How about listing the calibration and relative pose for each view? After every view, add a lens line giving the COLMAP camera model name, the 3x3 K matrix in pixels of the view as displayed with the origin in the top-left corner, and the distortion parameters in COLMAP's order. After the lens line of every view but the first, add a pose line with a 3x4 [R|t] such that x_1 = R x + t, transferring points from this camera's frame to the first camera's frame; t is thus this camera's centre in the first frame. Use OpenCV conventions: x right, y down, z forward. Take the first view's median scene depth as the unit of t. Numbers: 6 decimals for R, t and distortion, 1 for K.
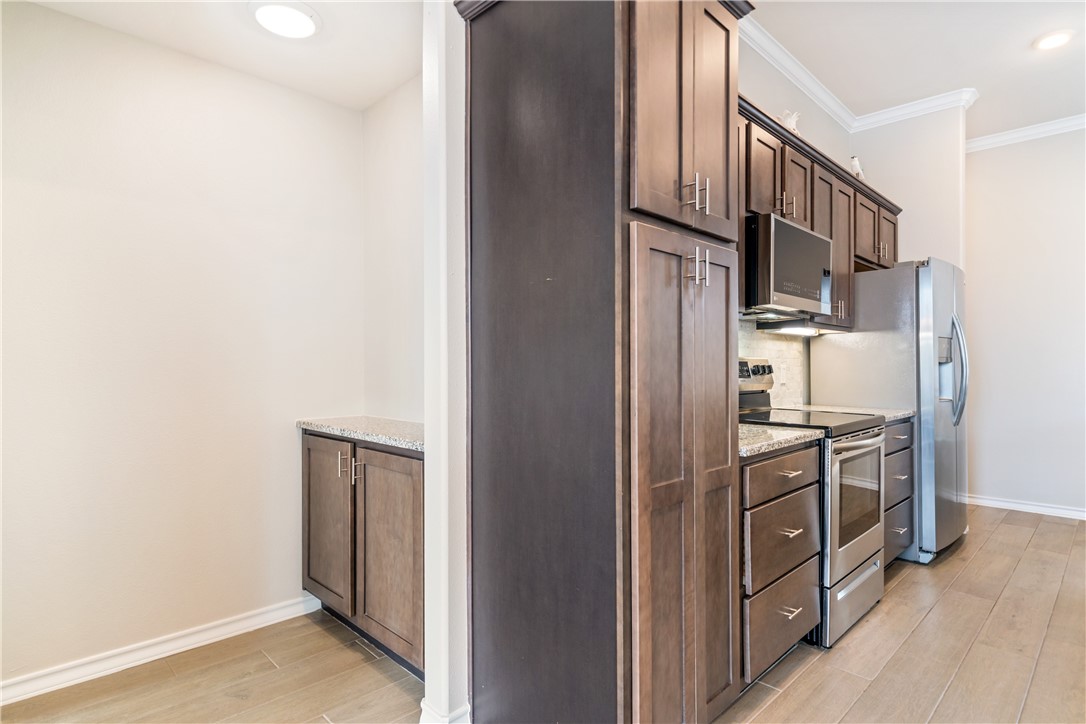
lens RADIAL K [[575.7, 0, 543.0], [0, 575.7, 362.0], [0, 0, 1]] dist [0.005273, 0.000650]
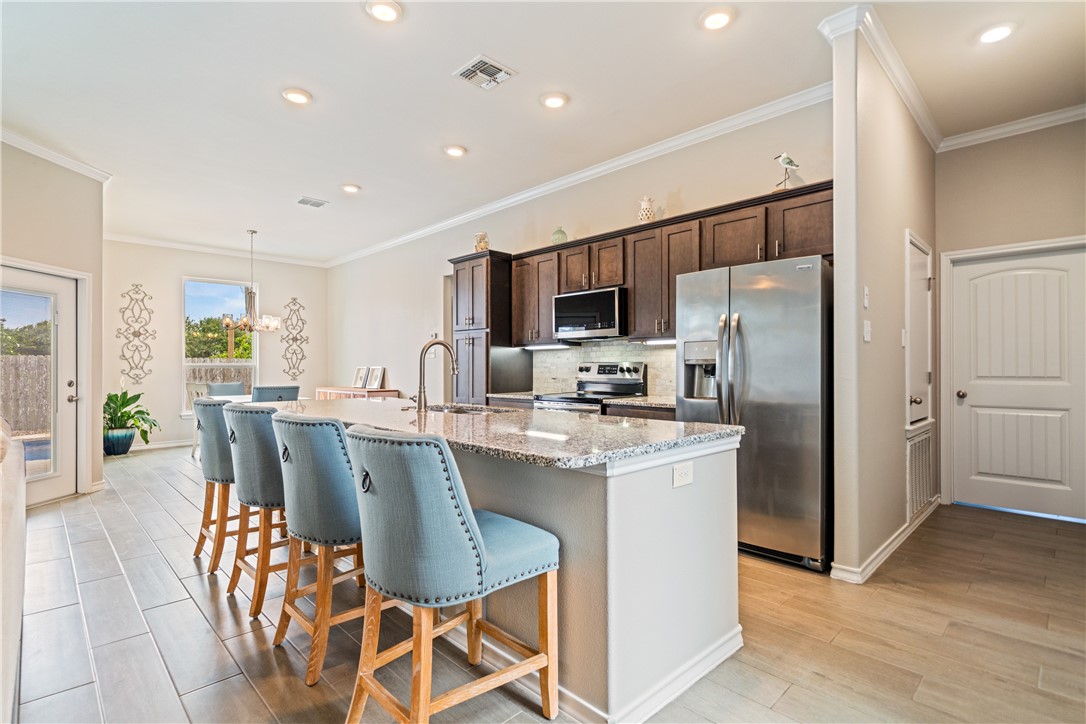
lens RADIAL K [[517.3, 0, 543.0], [0, 517.3, 362.0], [0, 0, 1]] dist [-0.001159, -0.000061]
pose [[-0.010388, -0.009845, -0.999898, 2.469290], [0.007783, 0.999920, -0.009926, 0.006082], [0.999916, -0.007885, -0.010310, 1.046412]]
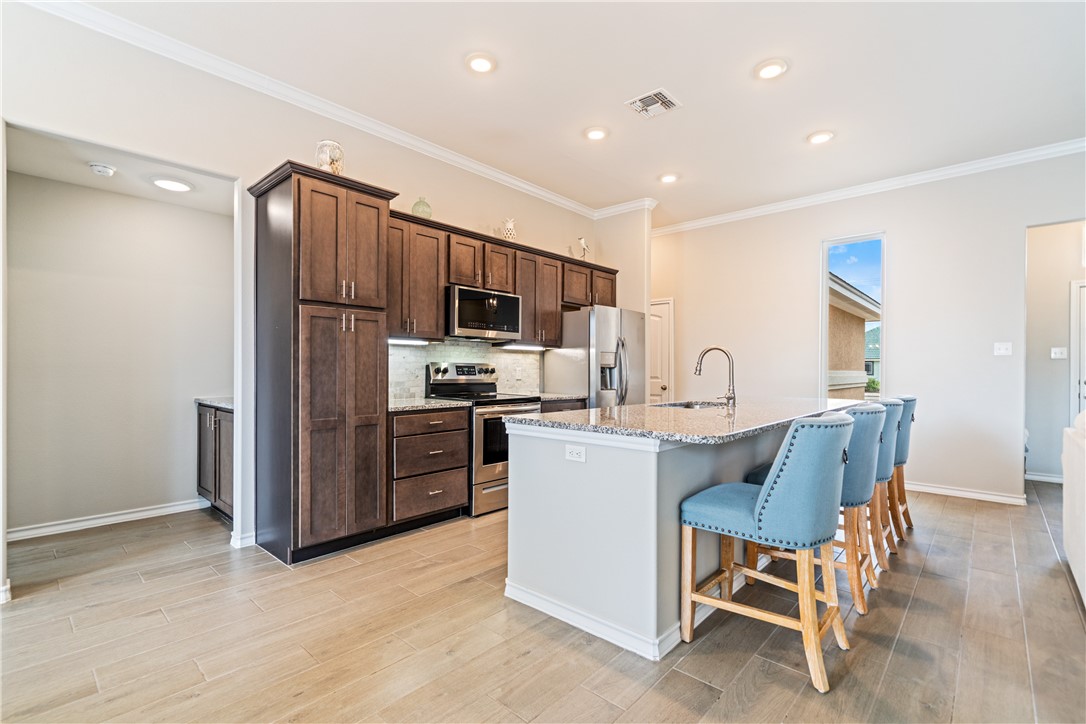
lens RADIAL K [[496.4, 0, 543.0], [0, 496.4, 367.8], [0, 0, 1]] dist [0.000062, 0.000043]
pose [[0.998661, 0.006060, 0.051373, 0.634770], [-0.006314, 0.999969, 0.004777, -0.003886], [-0.051343, -0.005095, 0.998668, -0.641431]]
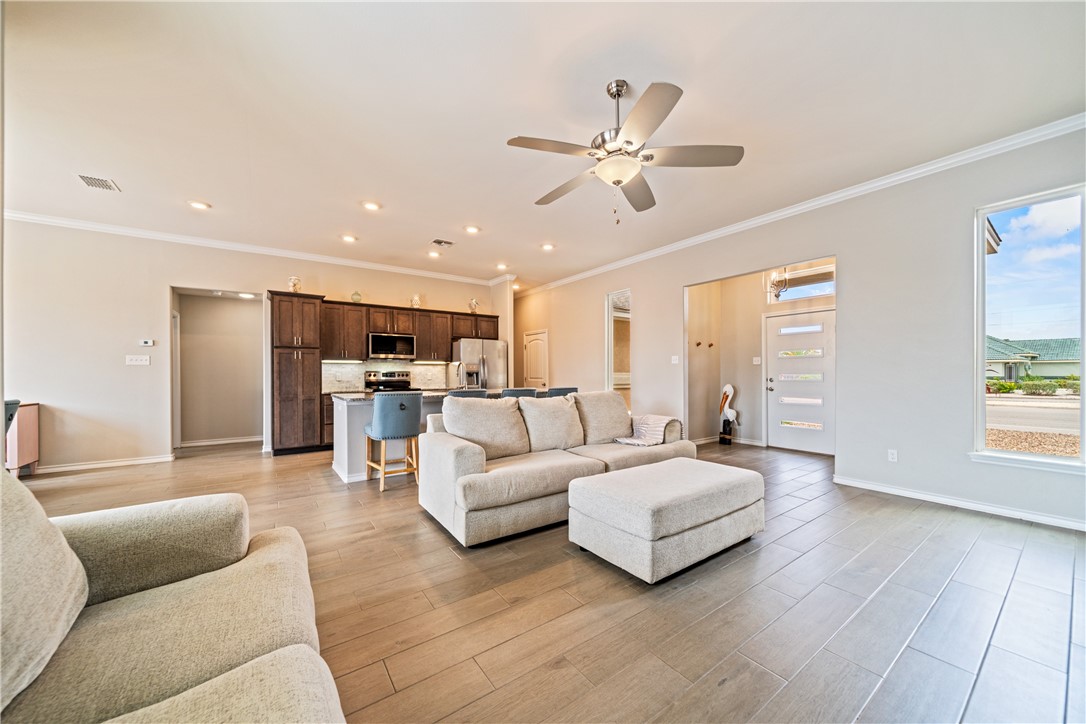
lens RADIAL K [[388.1, 0, 545.5], [0, 388.1, 369.5], [0, 0, 1]] dist [0.001018, 0.000058]
pose [[0.987480, -0.002757, -0.157721, 2.064532], [0.003092, 0.999993, 0.001880, -0.024584], [0.157715, -0.002344, 0.987482, -1.422270]]
